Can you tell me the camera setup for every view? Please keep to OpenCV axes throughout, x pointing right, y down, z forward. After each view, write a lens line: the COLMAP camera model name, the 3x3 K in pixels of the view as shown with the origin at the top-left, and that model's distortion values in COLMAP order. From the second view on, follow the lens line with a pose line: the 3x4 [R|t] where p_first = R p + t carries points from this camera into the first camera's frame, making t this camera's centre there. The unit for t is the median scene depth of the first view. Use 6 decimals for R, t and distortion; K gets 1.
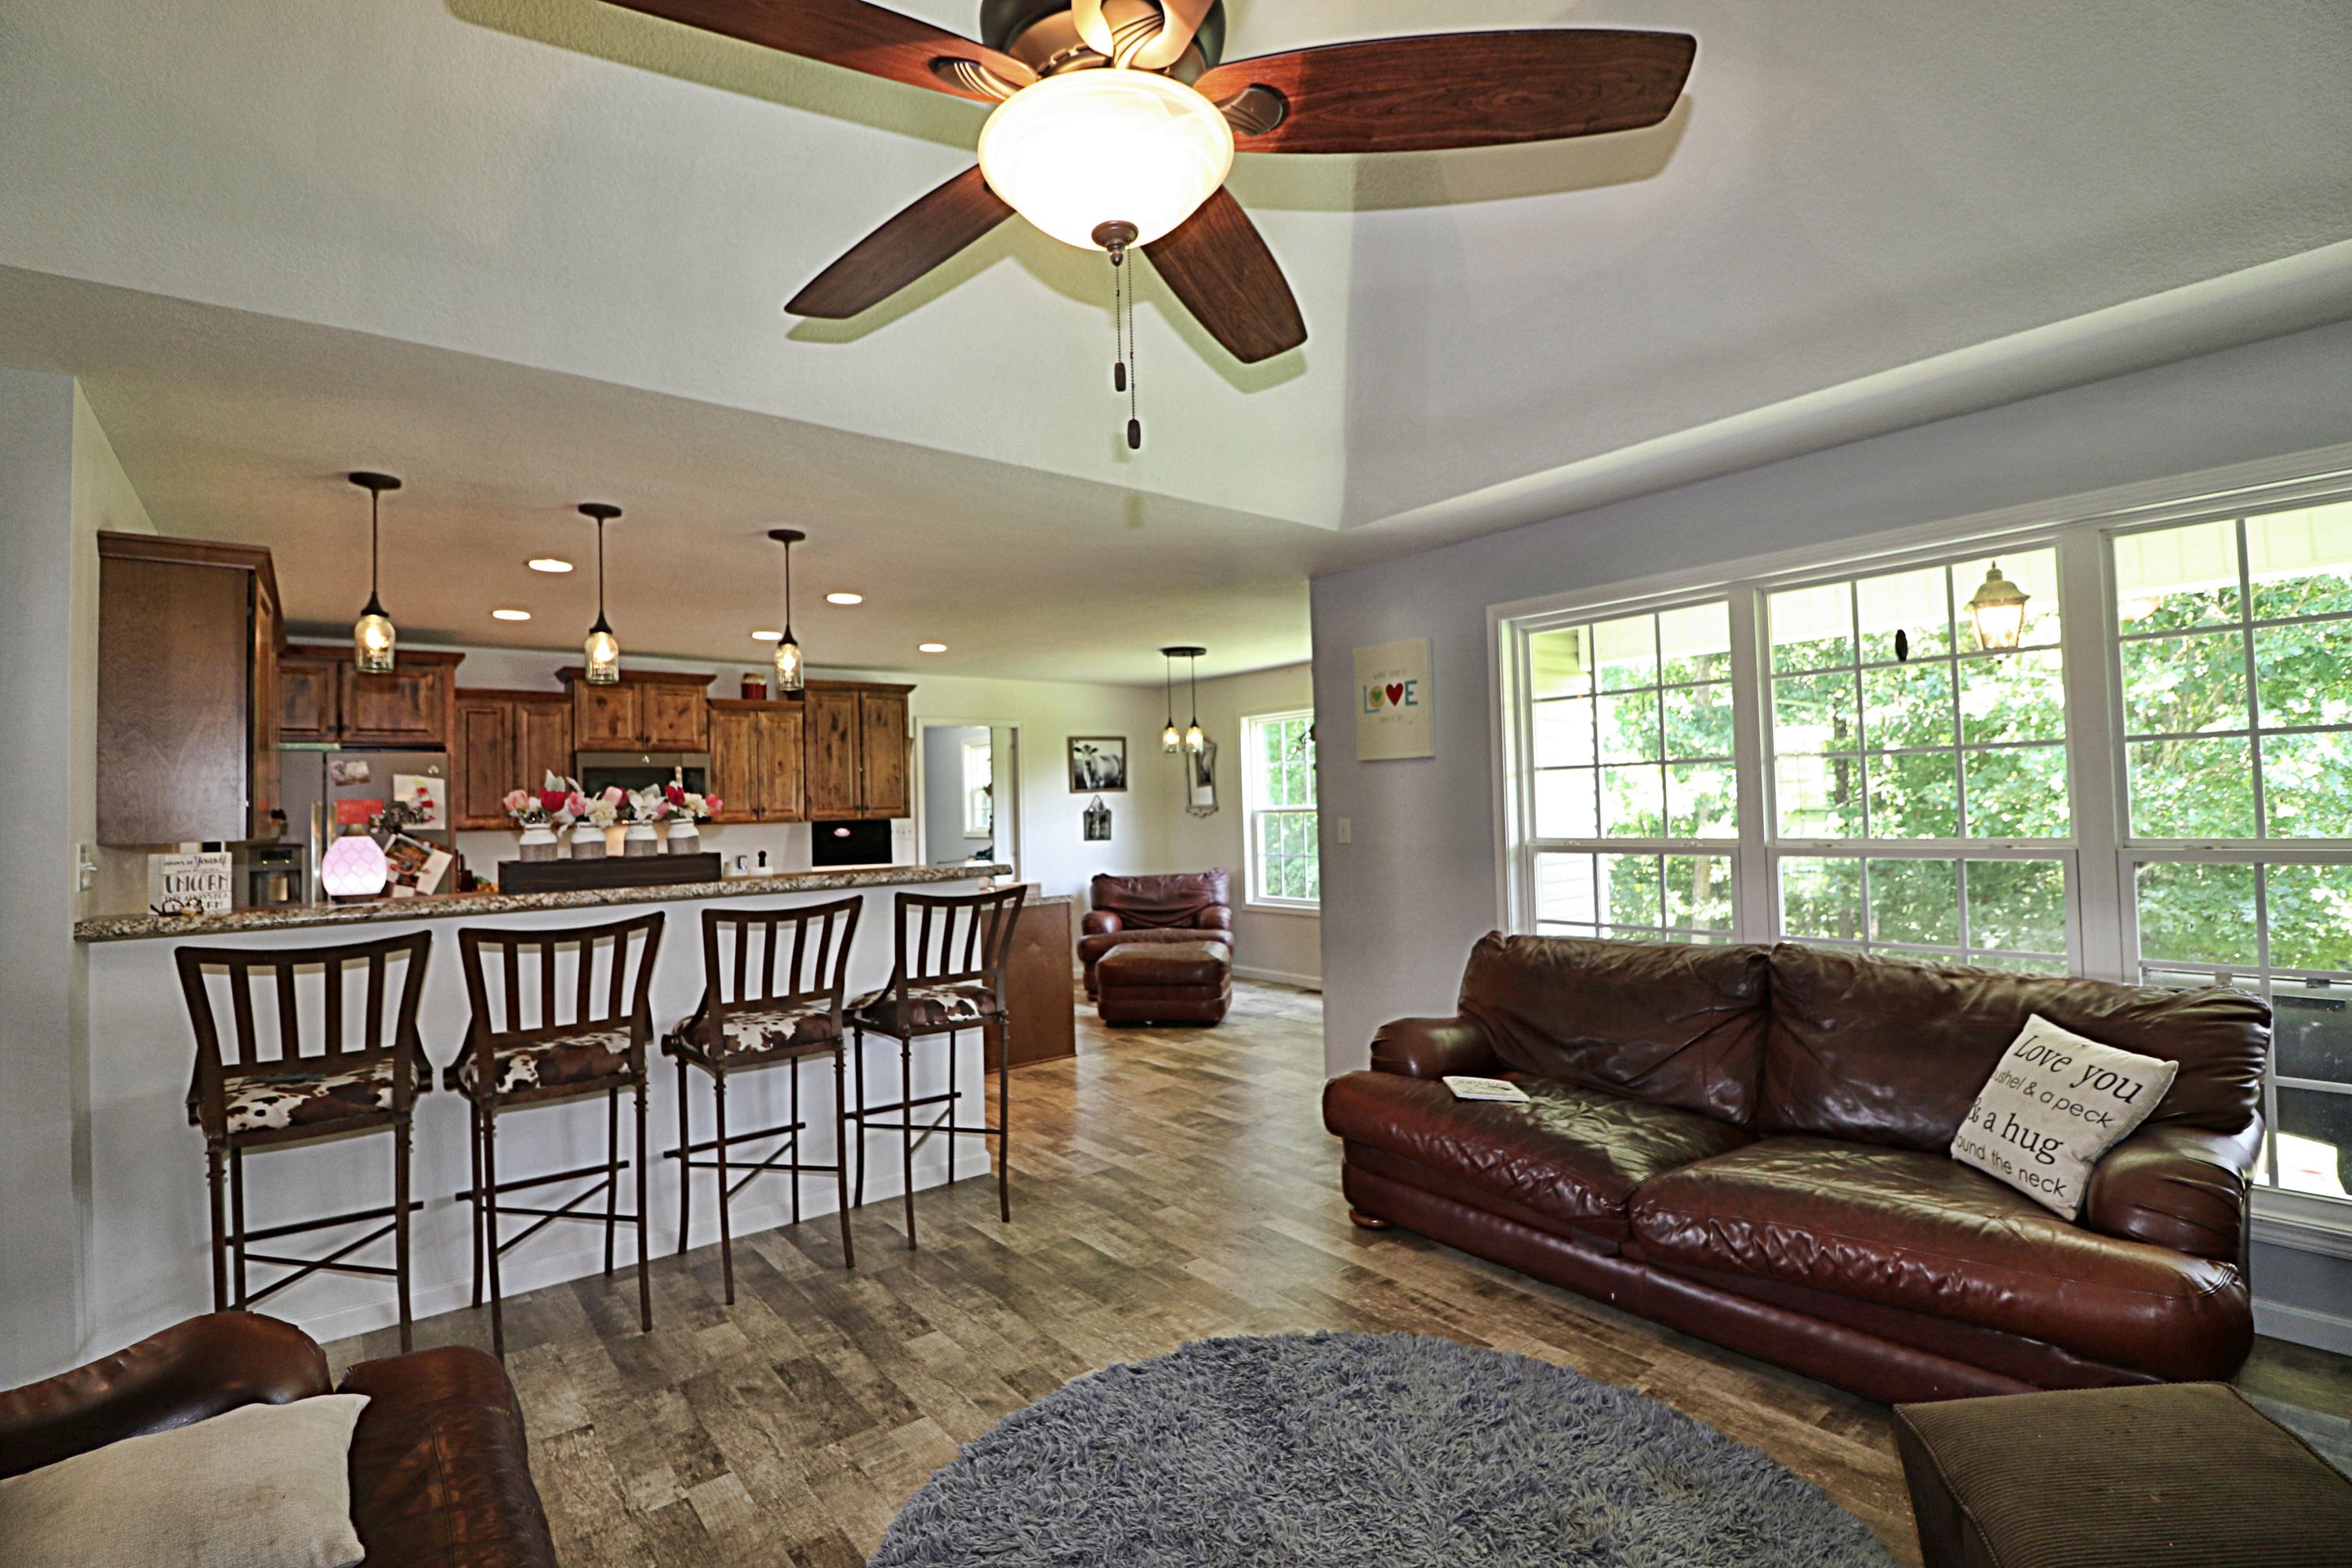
lens RADIAL K [[1076.3, 0, 1180.1], [0, 1076.3, 778.8], [0, 0, 1]] dist [-0.012932, -0.006742]
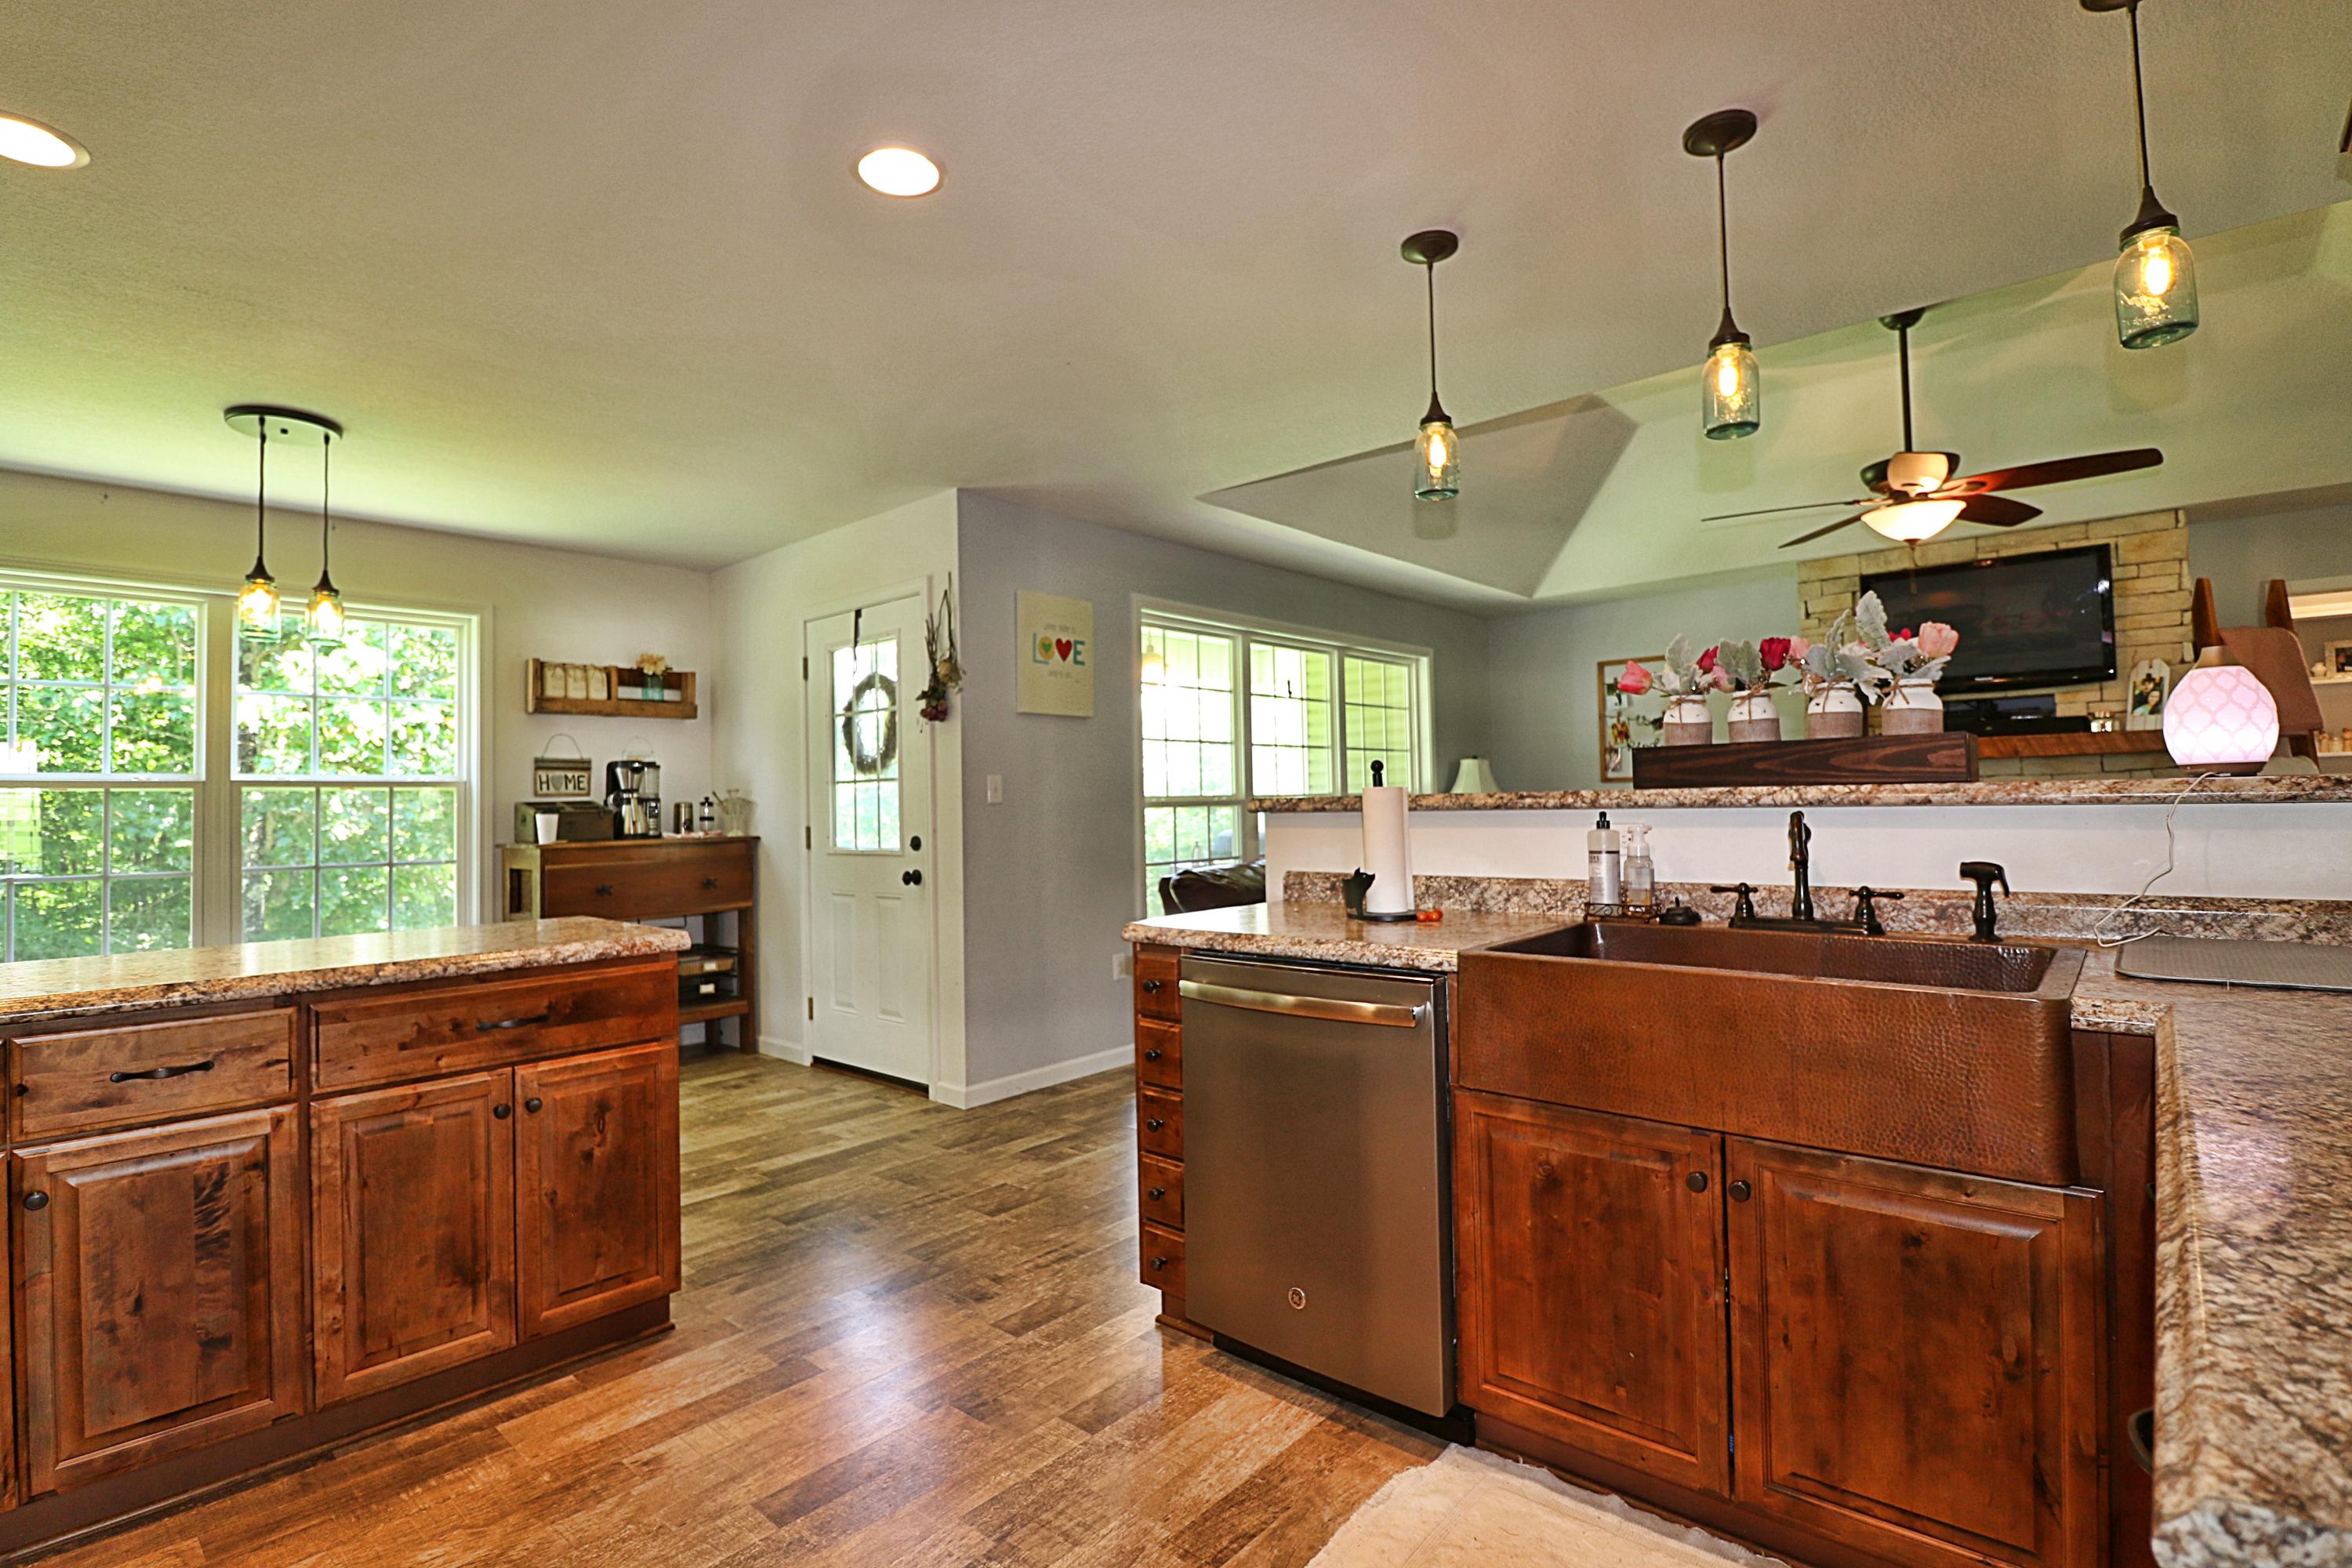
lens RADIAL K [[1076.3, 0, 1185.0], [0, 1076.3, 781.5], [0, 0, 1]] dist [-0.012932, -0.006742]
pose [[-0.165351, 0.050856, 0.984923, -0.788630], [-0.003314, 0.998635, -0.052120, 0.093366], [-0.986229, -0.011883, -0.164957, 1.057751]]
